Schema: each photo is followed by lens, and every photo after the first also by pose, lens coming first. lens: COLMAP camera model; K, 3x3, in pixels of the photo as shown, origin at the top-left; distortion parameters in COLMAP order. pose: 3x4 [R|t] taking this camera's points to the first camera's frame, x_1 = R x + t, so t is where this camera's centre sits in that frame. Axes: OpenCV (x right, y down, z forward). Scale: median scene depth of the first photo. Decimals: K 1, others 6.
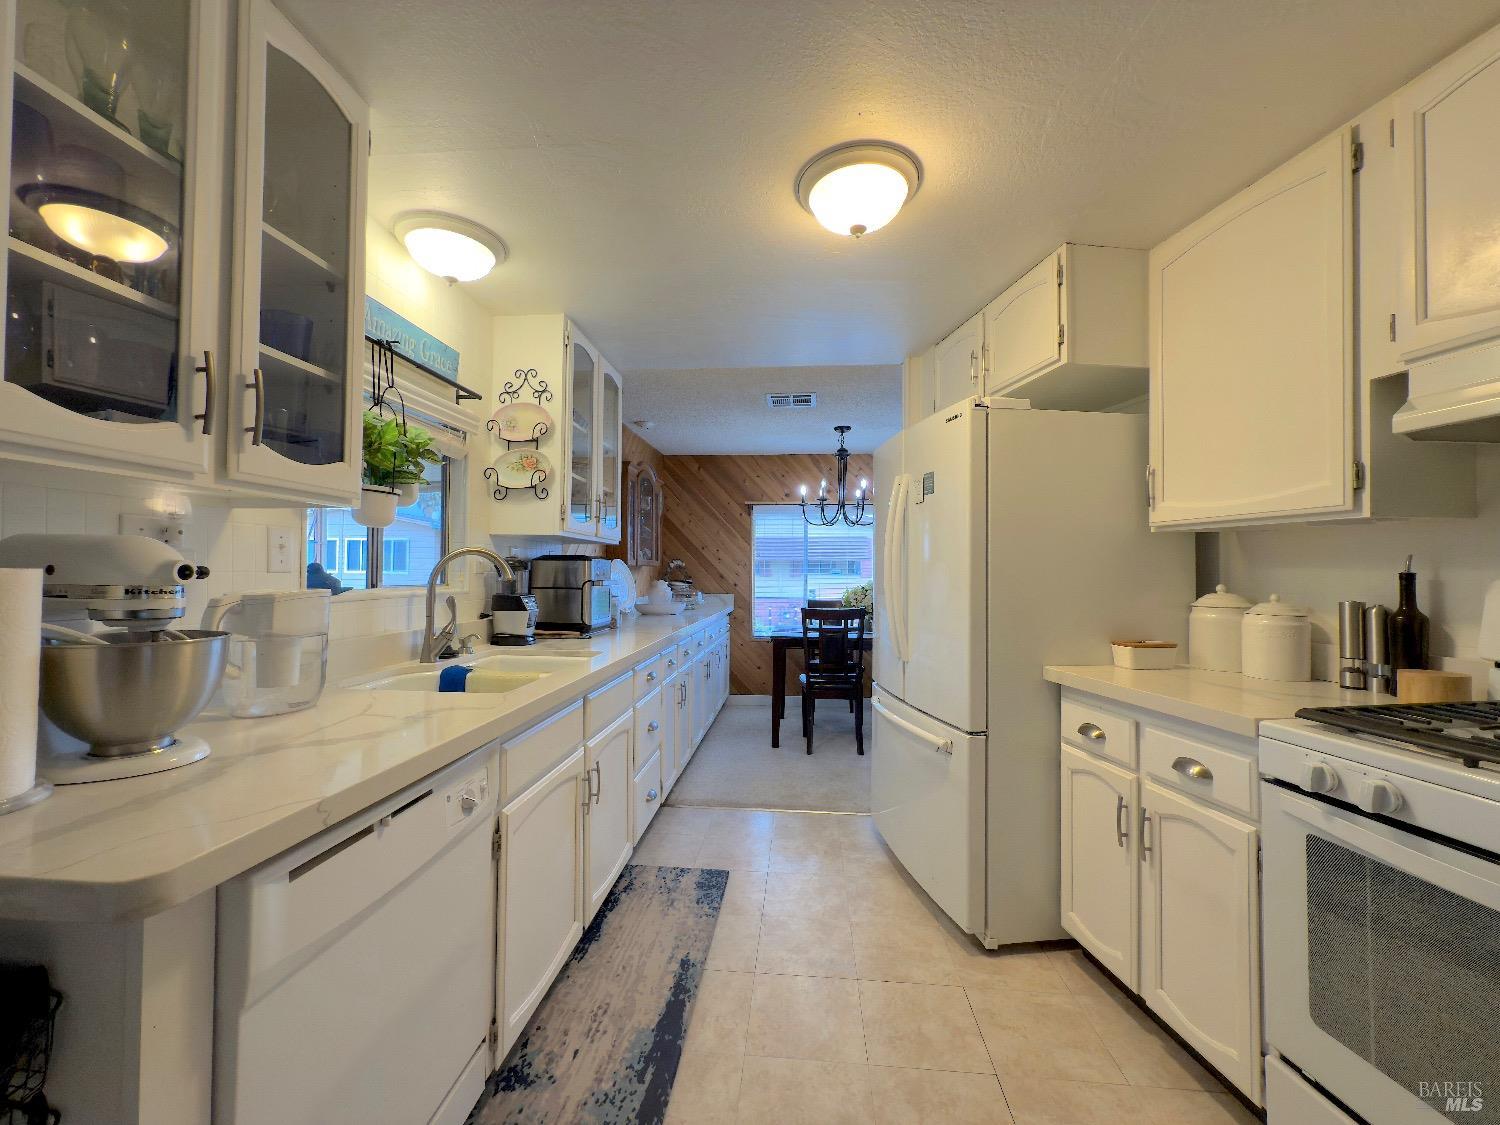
lens RADIAL K [[598.2, 0, 751.1], [0, 598.2, 561.8], [0, 0, 1]] dist [-0.000509, 0.000119]
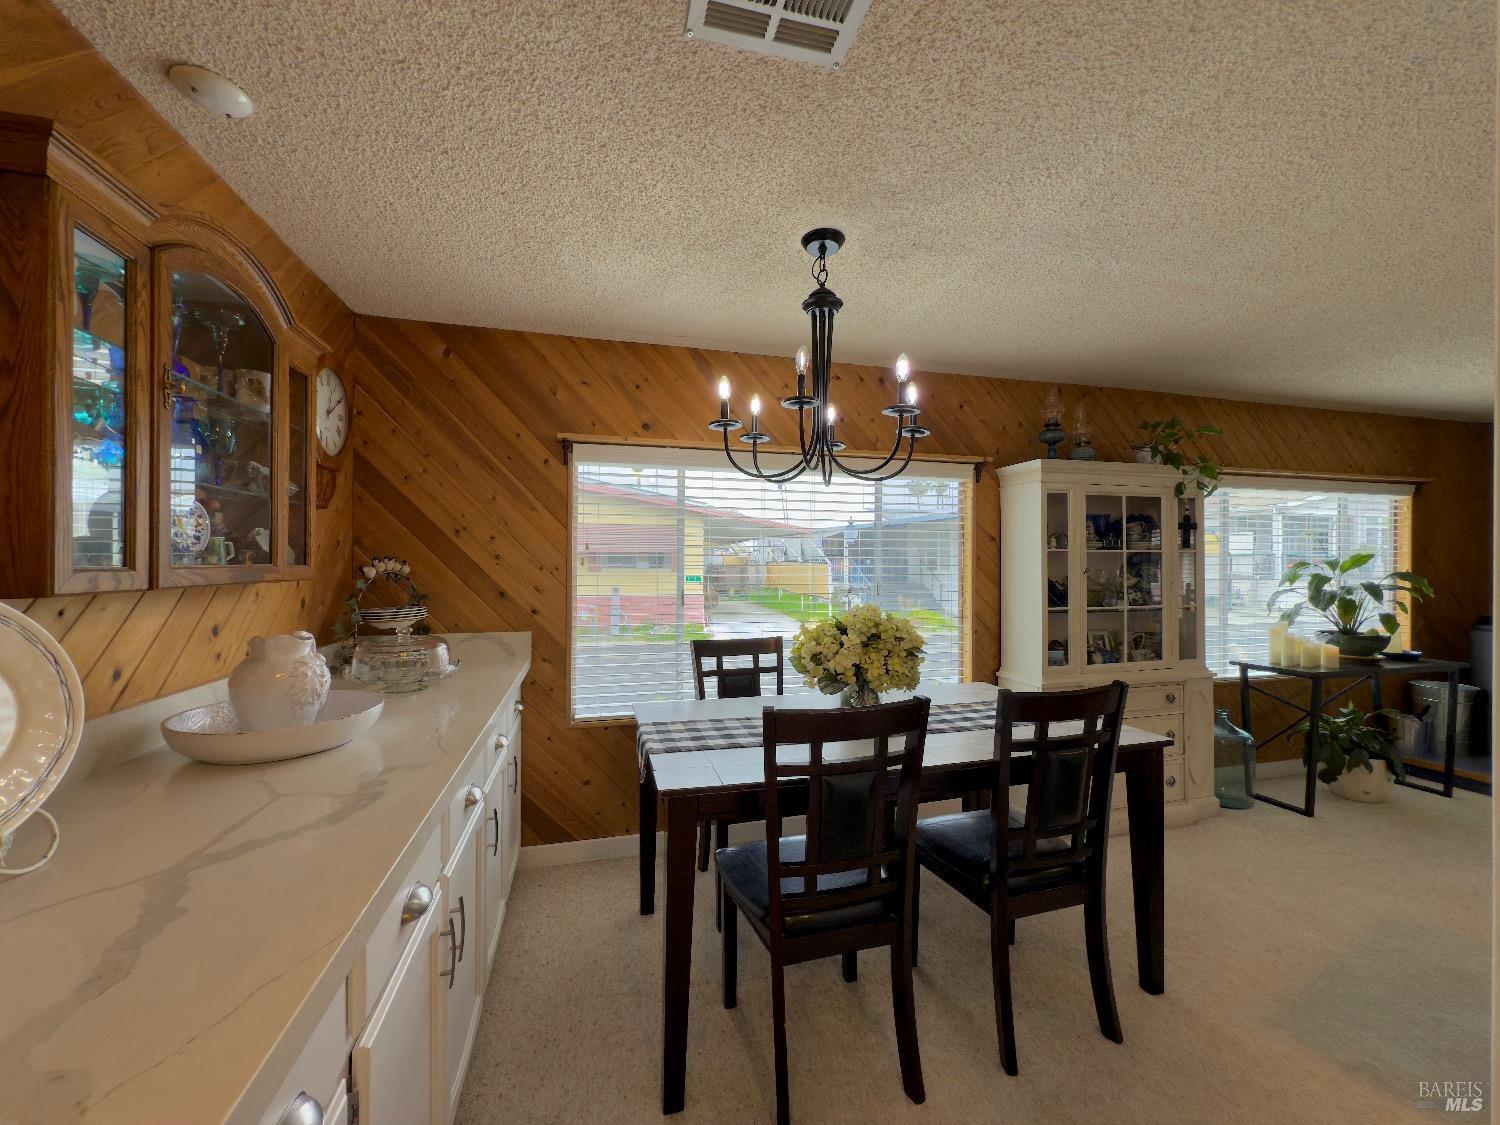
lens RADIAL K [[598.2, 0, 755.0], [0, 598.2, 556.6], [0, 0, 1]] dist [-0.000509, 0.000119]
pose [[0.939497, -0.000389, 0.342557, -0.024009], [-0.002198, 0.999972, 0.007165, -0.007790], [-0.342550, -0.007485, 0.939470, 0.504935]]
